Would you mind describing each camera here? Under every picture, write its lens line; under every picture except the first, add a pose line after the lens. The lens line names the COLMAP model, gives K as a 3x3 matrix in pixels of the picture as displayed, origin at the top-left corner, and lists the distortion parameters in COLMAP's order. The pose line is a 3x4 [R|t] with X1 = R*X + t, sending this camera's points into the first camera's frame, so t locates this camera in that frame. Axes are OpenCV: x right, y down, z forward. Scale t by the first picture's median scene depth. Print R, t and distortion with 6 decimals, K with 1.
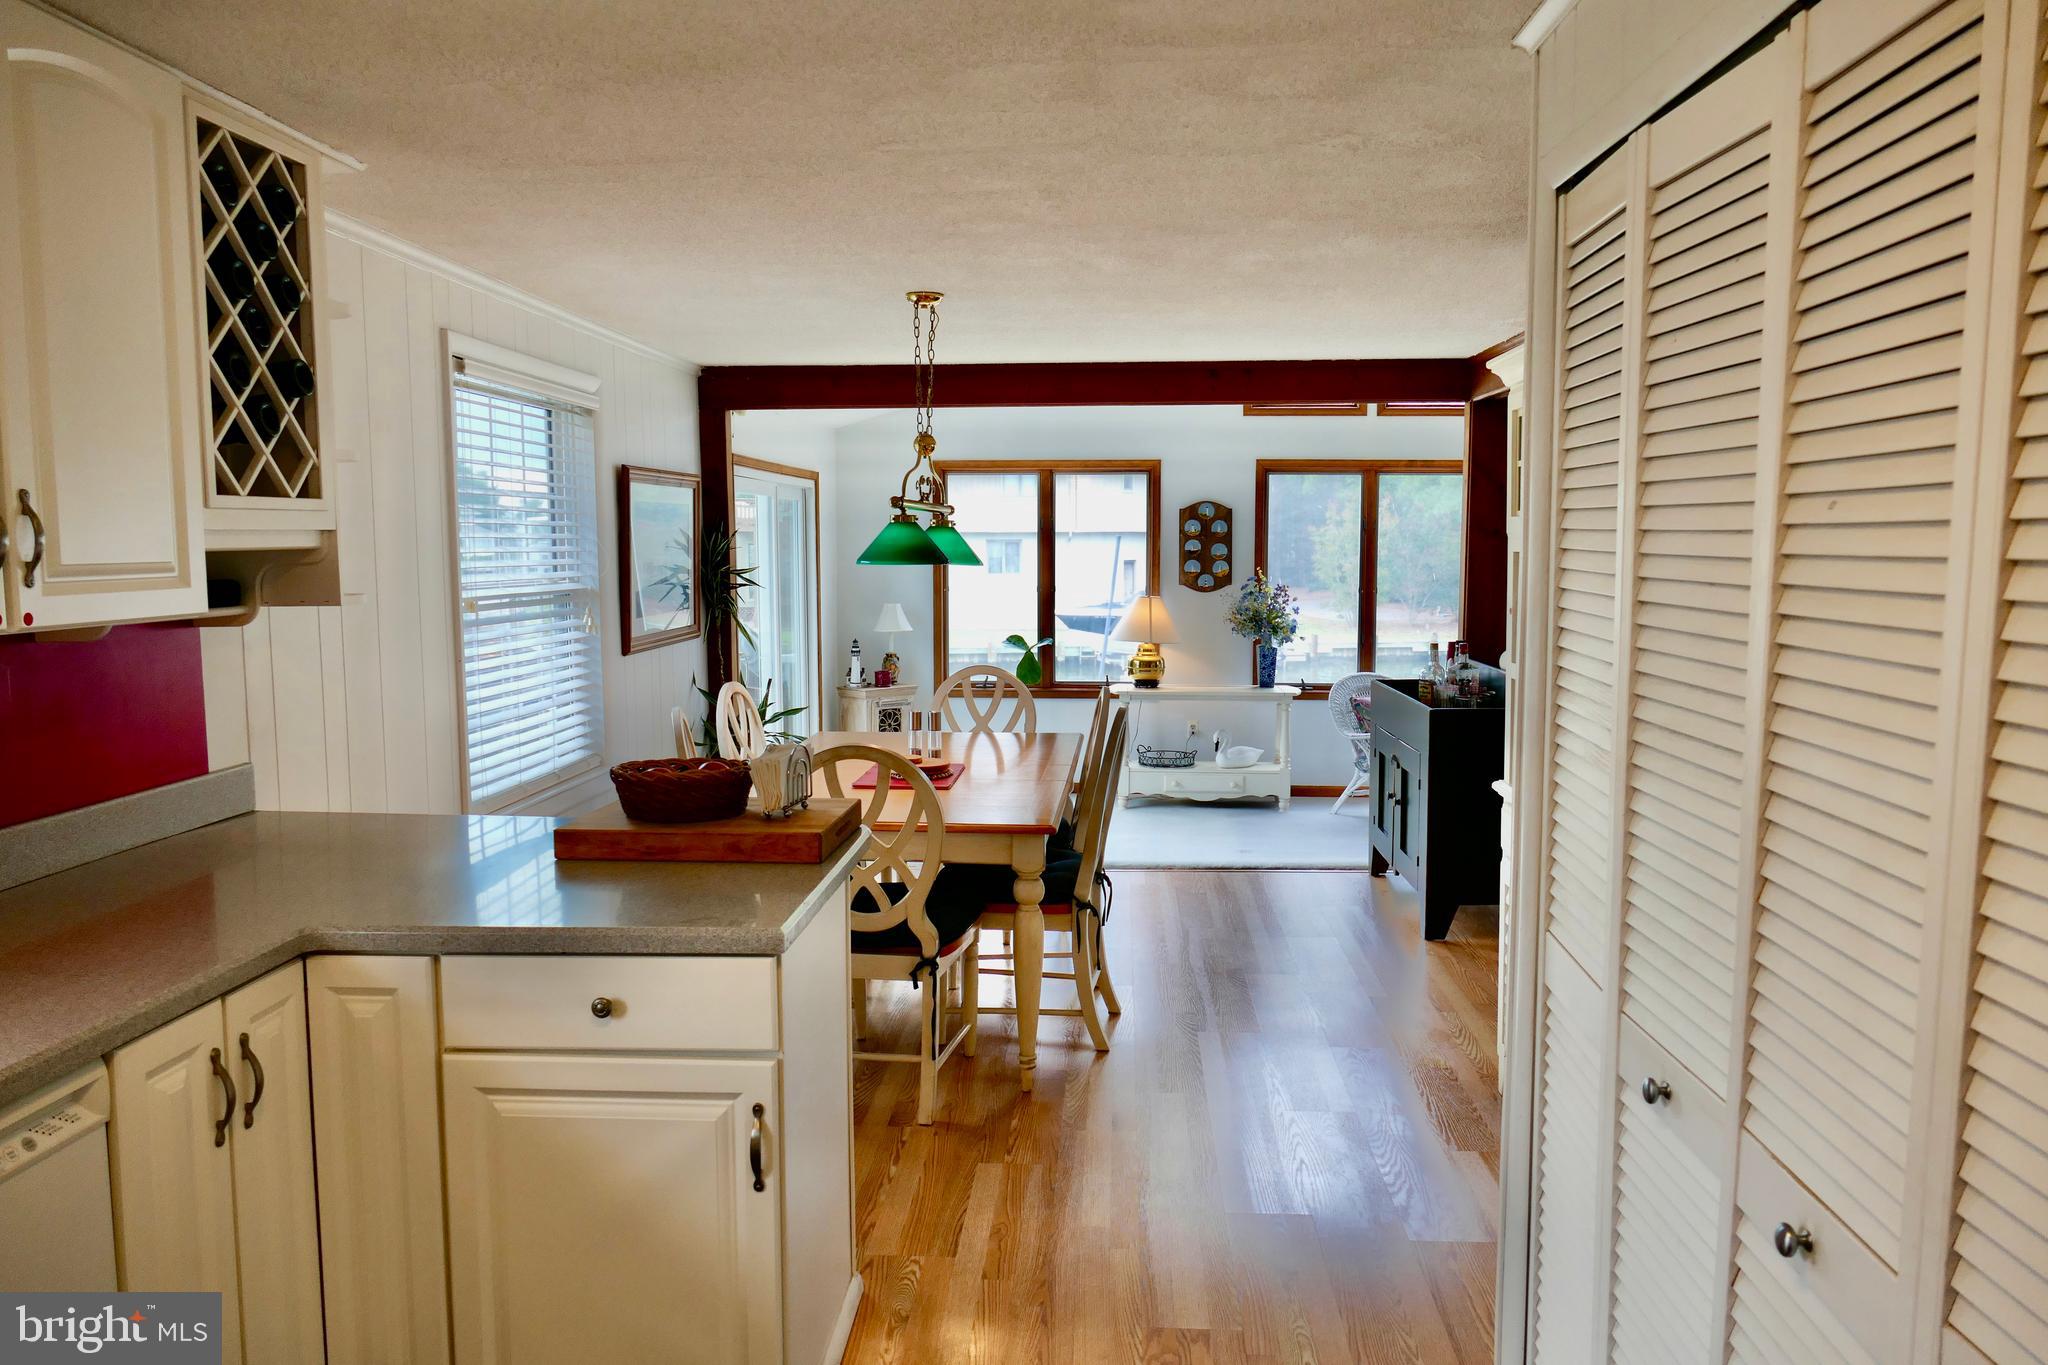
lens RADIAL K [[1468.5, 0, 1023.3], [0, 1468.5, 686.5], [0, 0, 1]] dist [-0.021397, 0.004653]
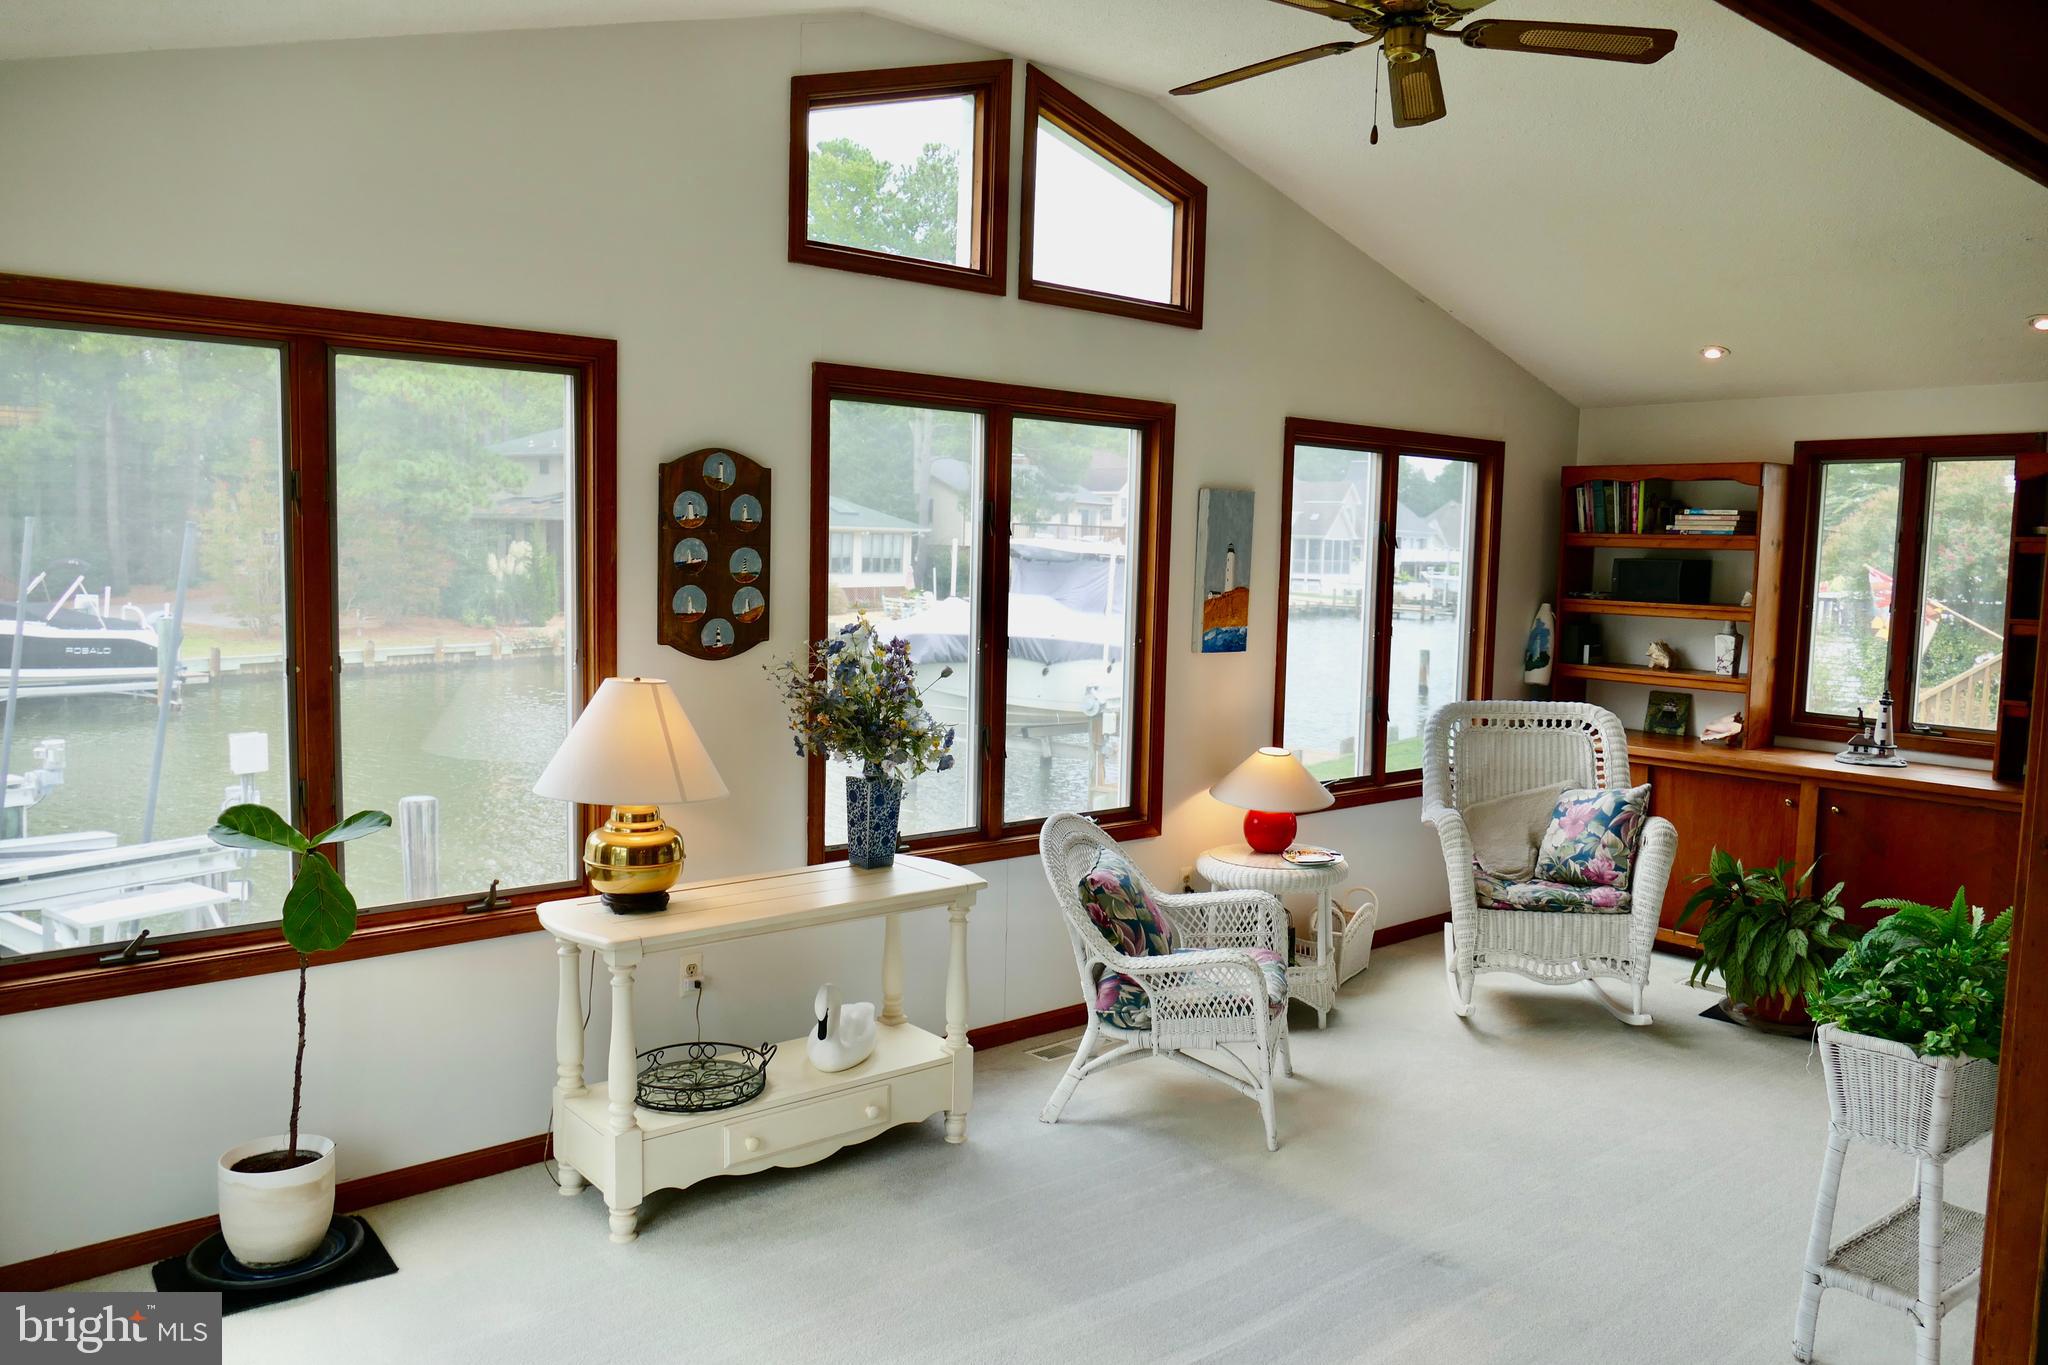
lens RADIAL K [[1468.5, 0, 1047.8], [0, 1468.5, 685.4], [0, 0, 1]] dist [-0.021397, 0.004653]
pose [[0.720417, -0.051275, 0.691643, -0.106637], [0.047544, 0.998568, 0.024507, -0.063470], [-0.691909, 0.015228, 0.721824, 0.630076]]
